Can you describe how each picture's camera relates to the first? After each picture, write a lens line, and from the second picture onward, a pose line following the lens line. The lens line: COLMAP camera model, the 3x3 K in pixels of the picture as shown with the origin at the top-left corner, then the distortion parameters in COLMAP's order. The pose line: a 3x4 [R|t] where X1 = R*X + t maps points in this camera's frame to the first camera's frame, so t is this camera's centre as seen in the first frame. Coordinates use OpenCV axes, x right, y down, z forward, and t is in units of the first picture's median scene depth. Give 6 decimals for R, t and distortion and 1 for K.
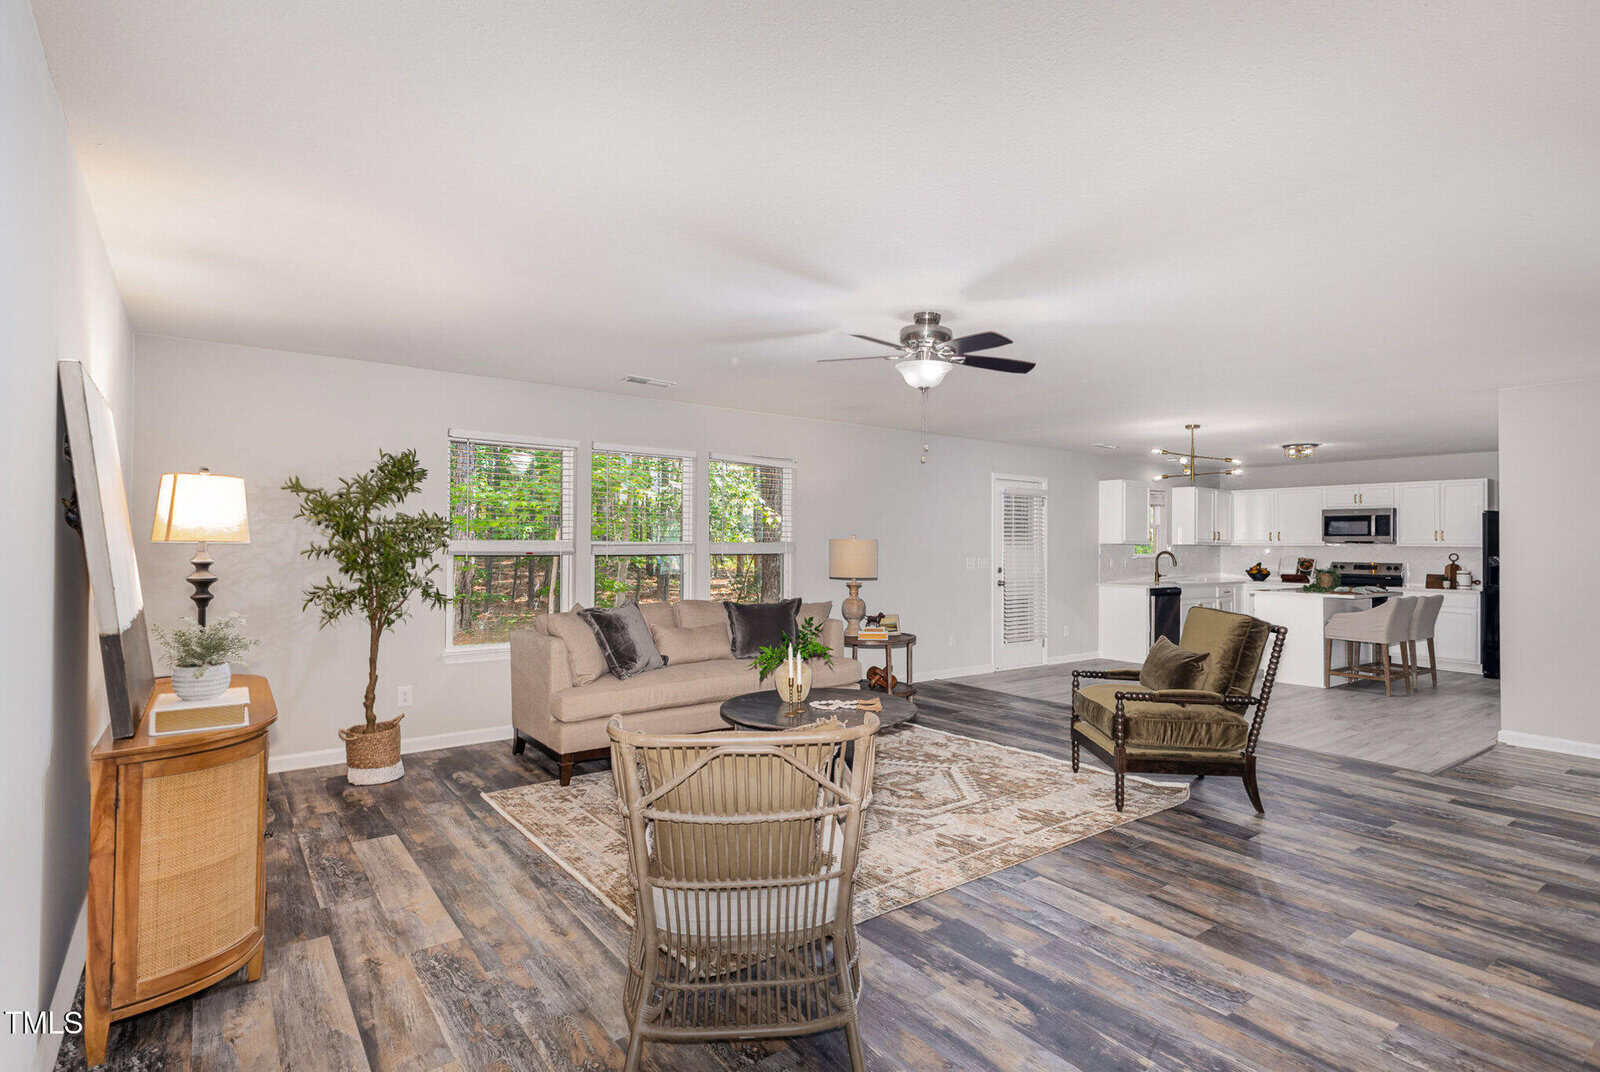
lens RADIAL K [[803.8, 0, 812.8], [0, 803.8, 534.5], [0, 0, 1]] dist [0.026410, -0.014663]
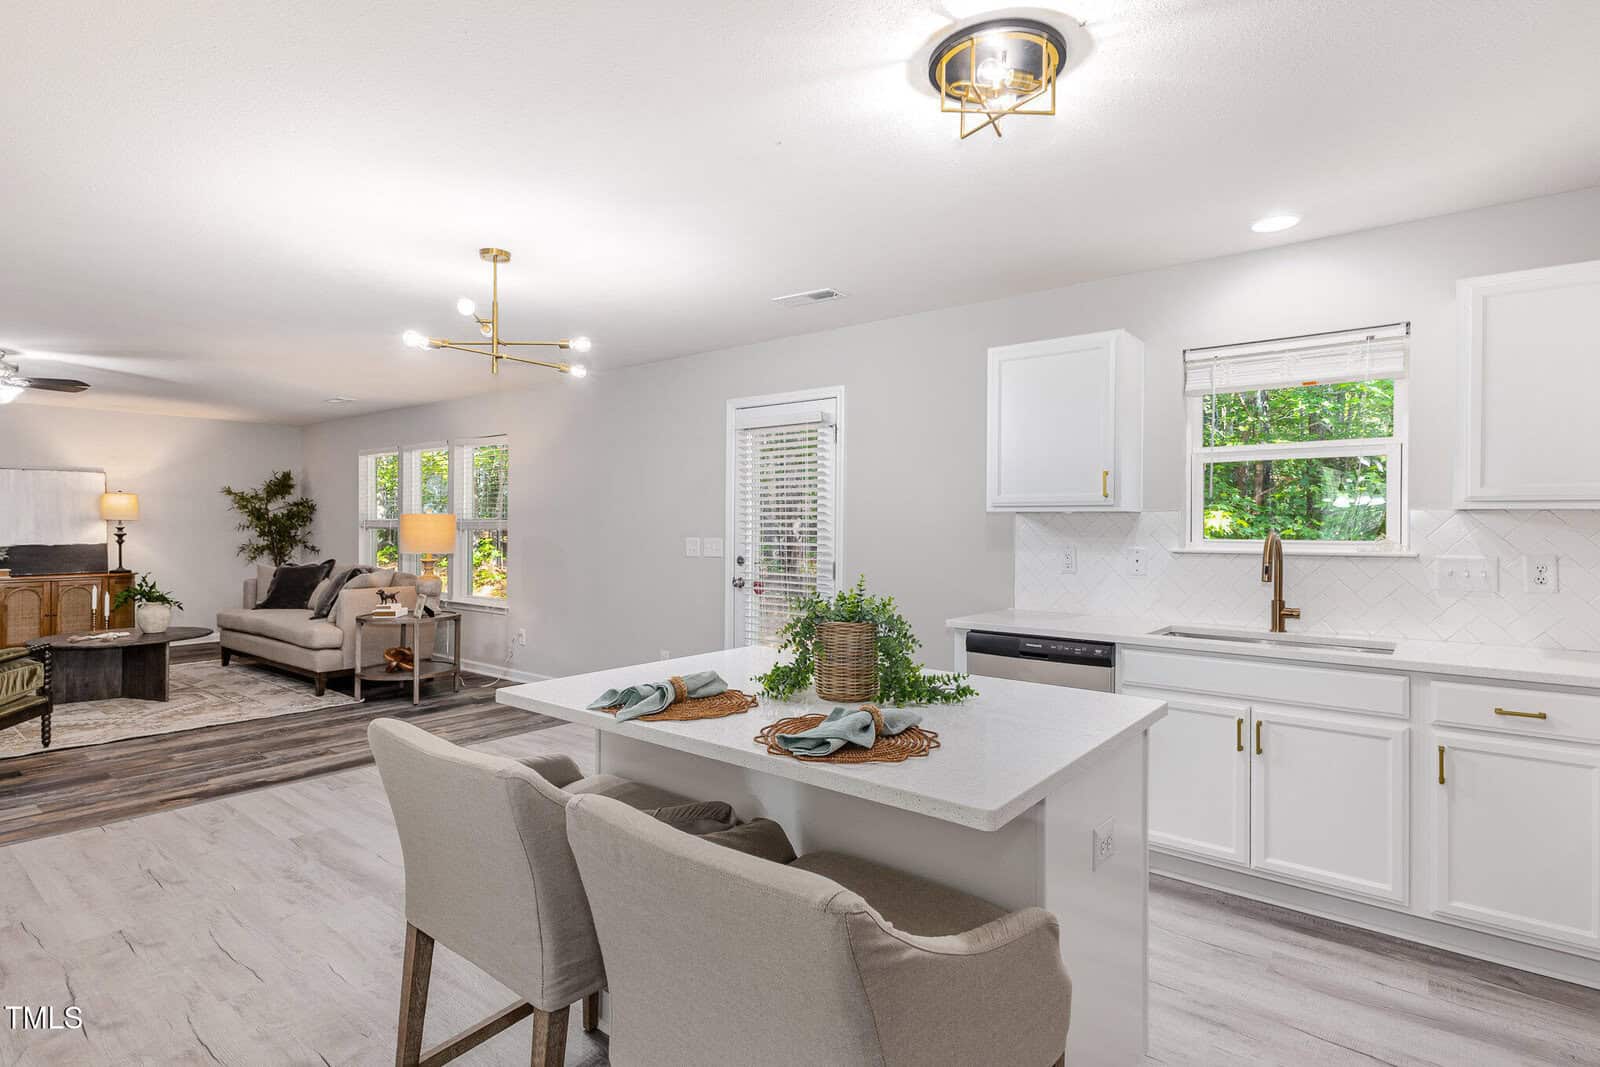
lens RADIAL K [[803.8, 0, 812.8], [0, 803.8, 532.0], [0, 0, 1]] dist [0.026410, -0.014663]
pose [[0.245833, 0.002879, -0.969308, 1.838916], [0.009765, 0.999937, 0.005447, 0.045767], [0.969263, -0.010804, 0.245790, 2.020284]]
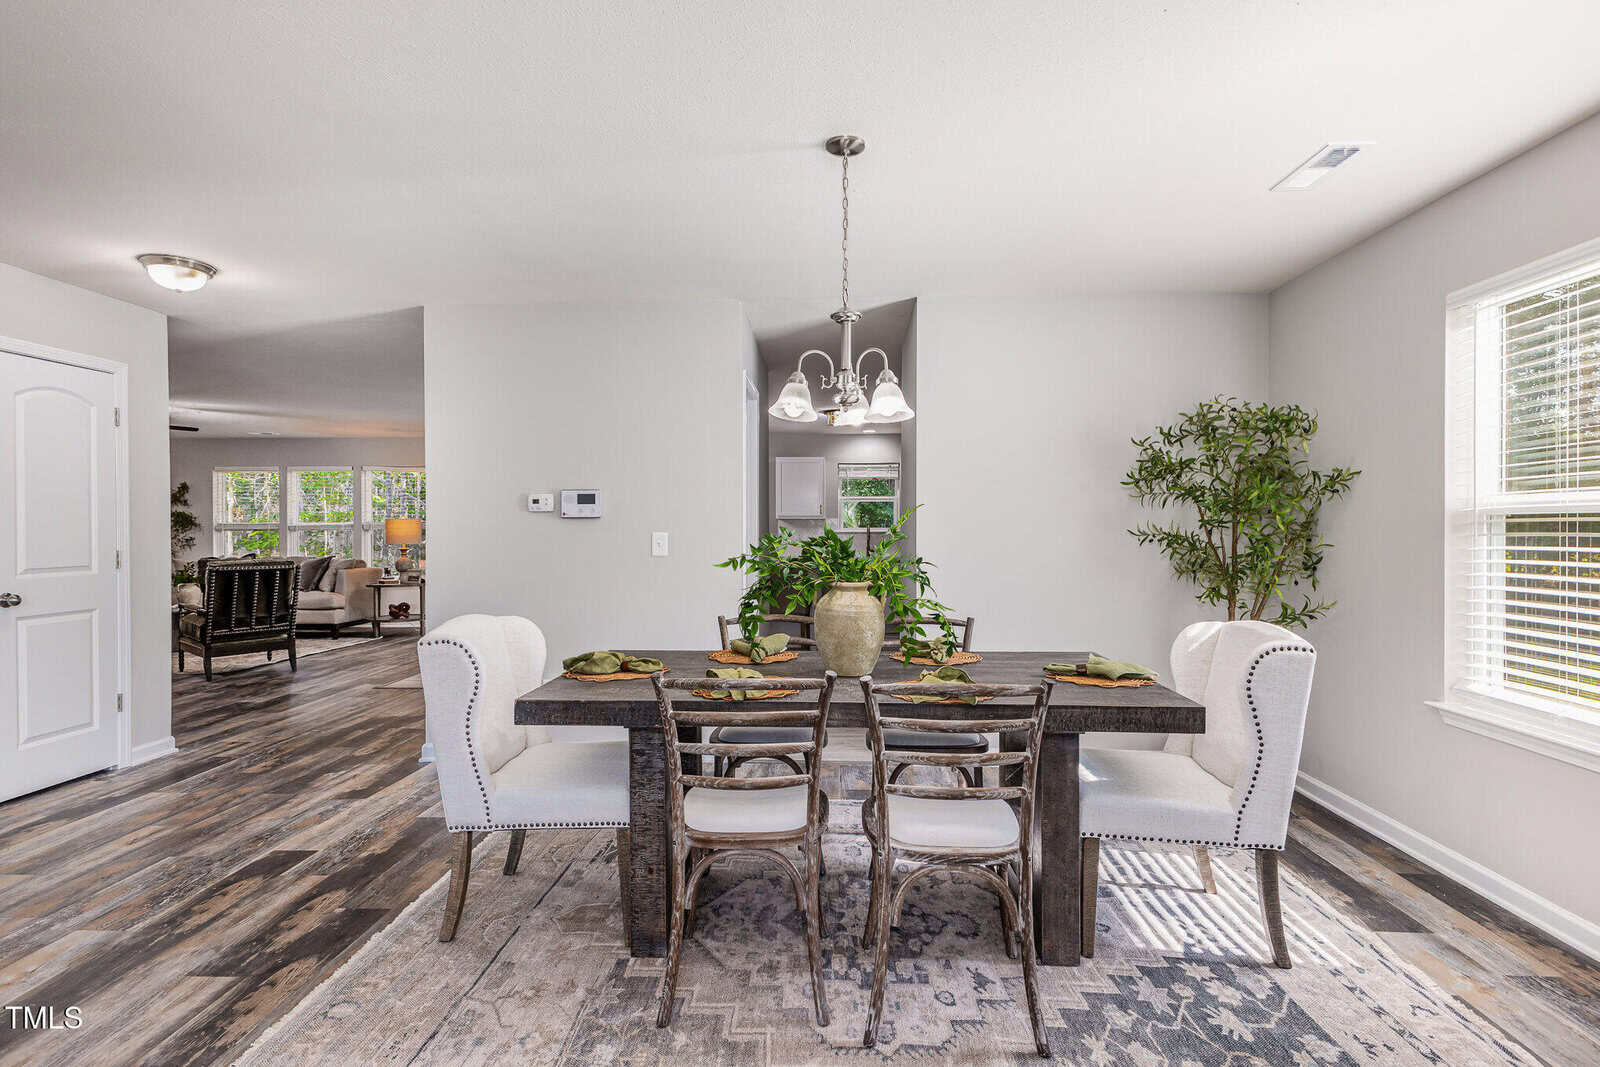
lens RADIAL K [[790.3, 0, 798.3], [0, 790.3, 528.8], [0, 0, 1]] dist [0.012784, -0.000666]
pose [[0.769103, -0.009867, -0.639049, 2.615149], [0.015523, 0.999874, 0.003245, 0.052722], [0.638936, -0.012416, 0.769159, 0.556142]]
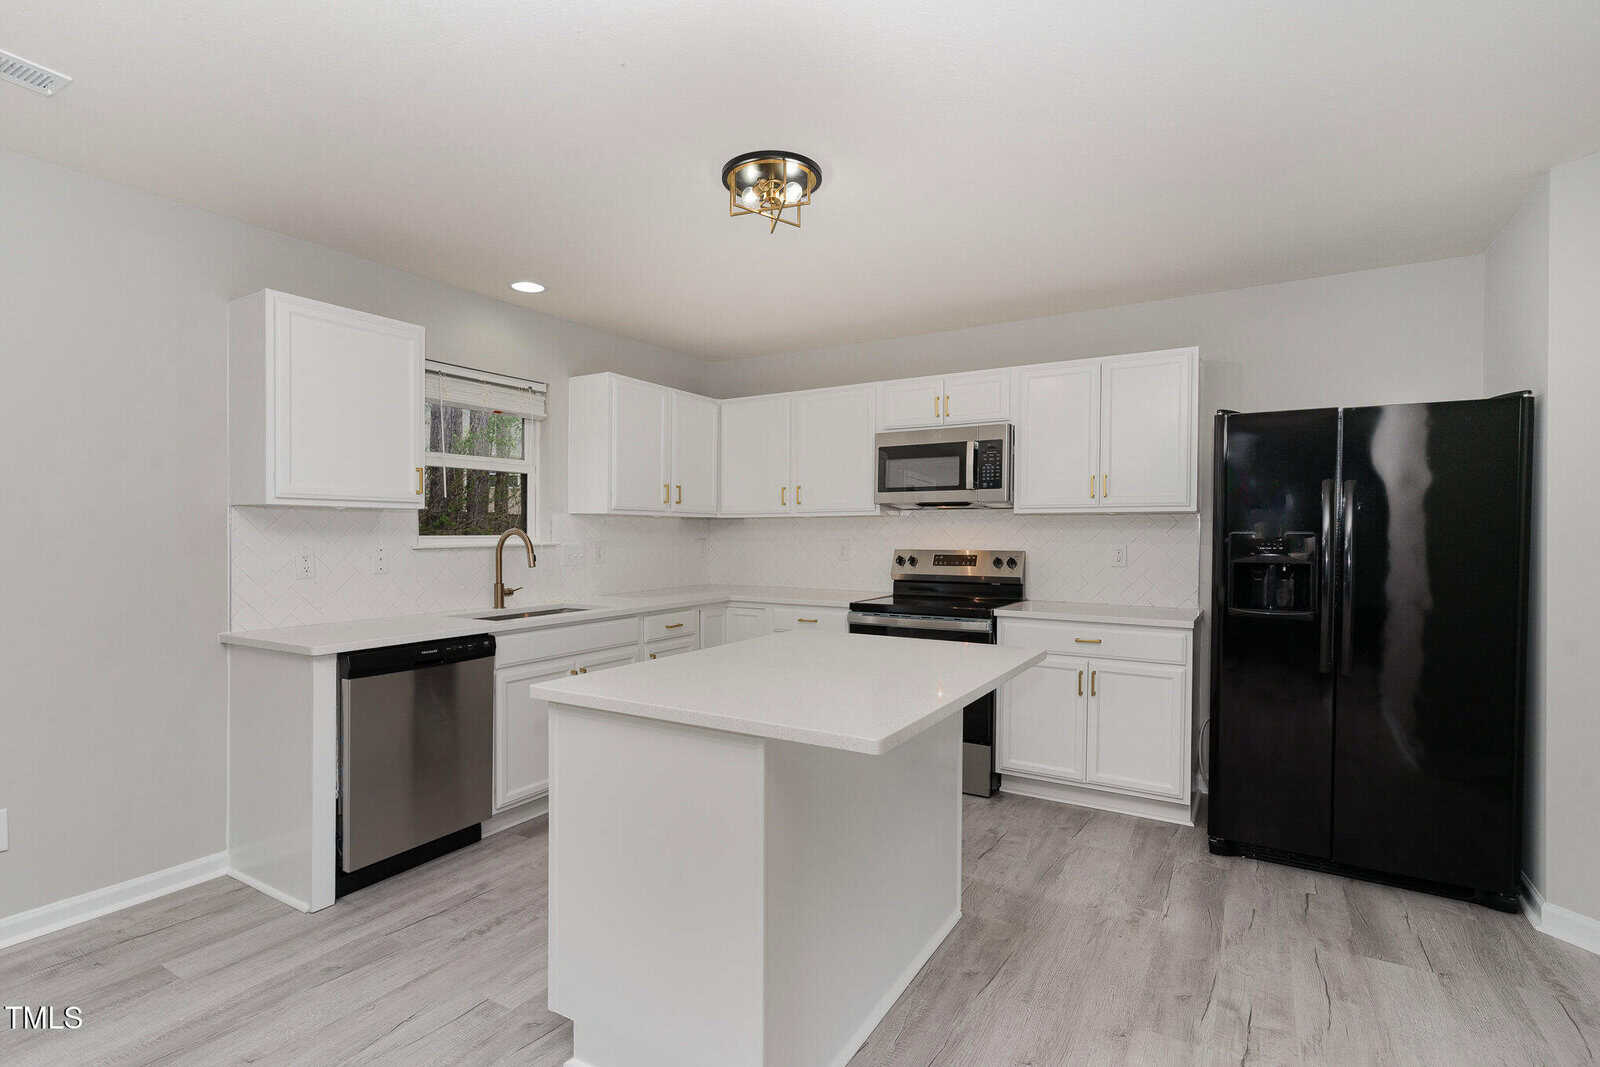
lens RADIAL K [[771.3, 0, 800.0], [0, 771.3, 533.5], [0, 0, 1]] dist [0.005236, 0.000083]
pose [[0.920440, -0.005269, 0.390848, 1.116864], [-0.001239, 0.999865, 0.016397, 0.046991], [-0.390881, -0.015576, 0.920309, 1.642701]]
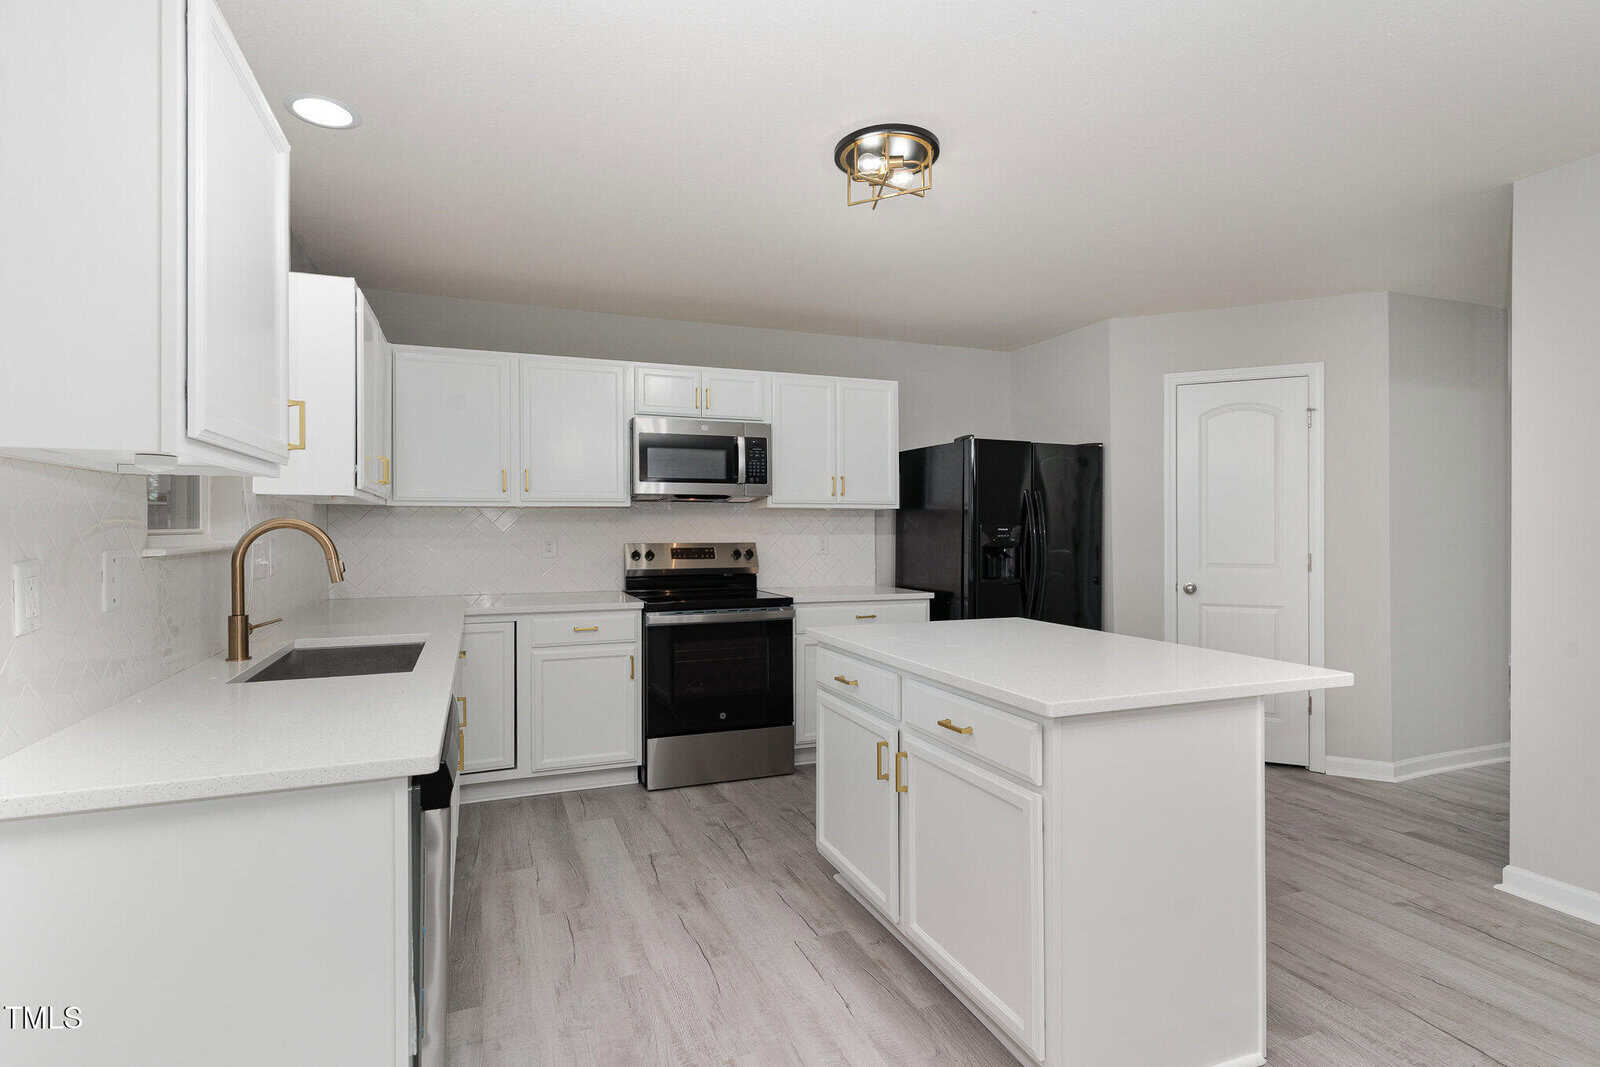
lens RADIAL K [[757.0, 0, 768.2], [0, 757.0, 521.3], [0, 0, 1]] dist [-0.001150, -0.000326]
pose [[0.288134, 0.000995, 0.957589, 0.739831], [-0.013082, 0.999910, 0.002898, 0.052982], [-0.957501, -0.013363, 0.288122, 2.172708]]
